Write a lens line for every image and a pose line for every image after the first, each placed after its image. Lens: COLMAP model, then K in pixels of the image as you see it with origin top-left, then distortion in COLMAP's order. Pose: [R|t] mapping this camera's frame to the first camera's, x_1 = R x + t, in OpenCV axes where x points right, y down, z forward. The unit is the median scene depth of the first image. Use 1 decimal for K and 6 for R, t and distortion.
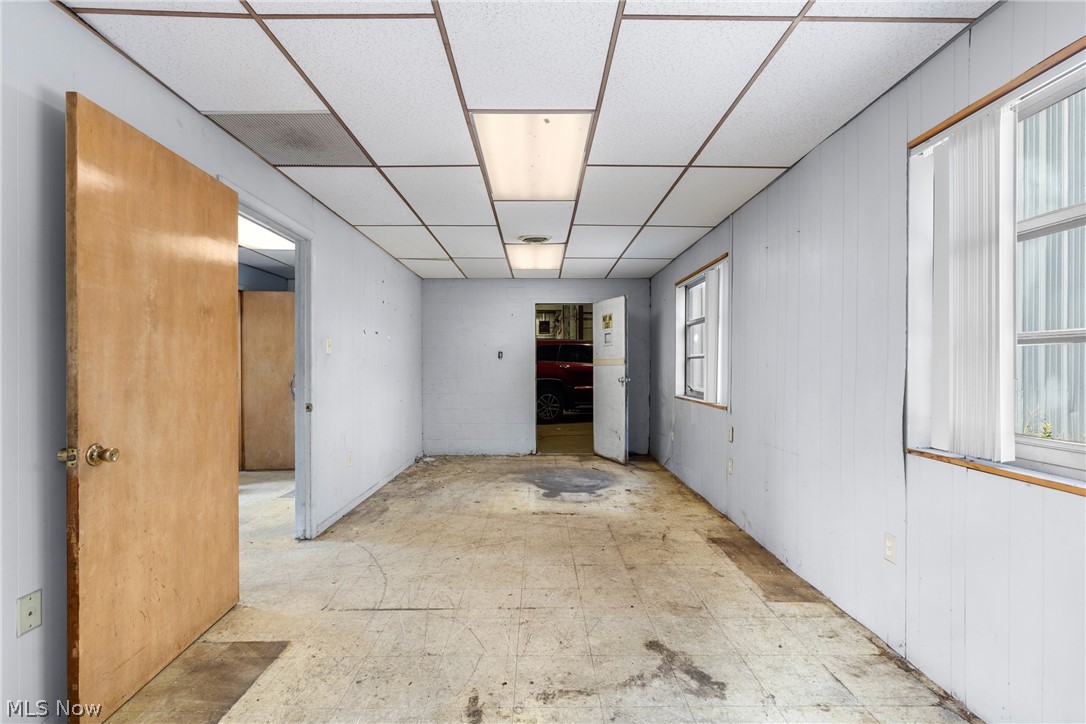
lens RADIAL K [[495.8, 0, 550.3], [0, 495.8, 364.5], [0, 0, 1]] dist [0.001243, -0.000355]
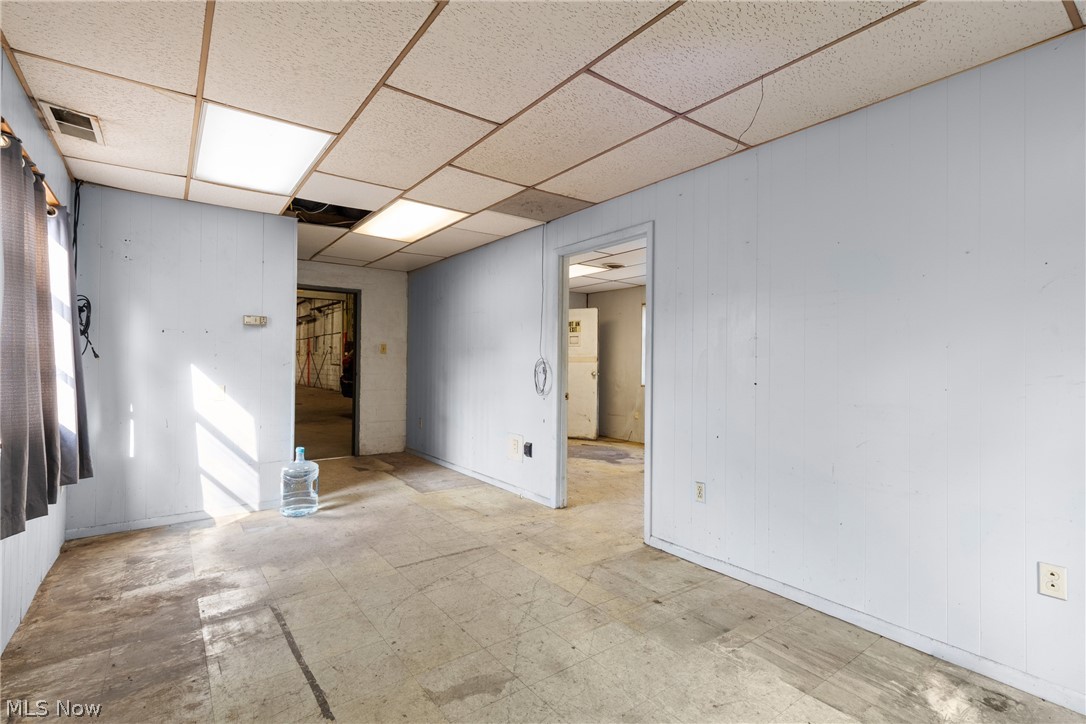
lens RADIAL K [[495.8, 0, 547.3], [0, 495.8, 364.0], [0, 0, 1]] dist [0.001243, -0.000355]
pose [[0.811242, 0.005684, 0.584683, -1.349207], [-0.008338, 0.999964, 0.001847, 0.008572], [-0.584651, -0.006373, 0.811260, 0.073235]]
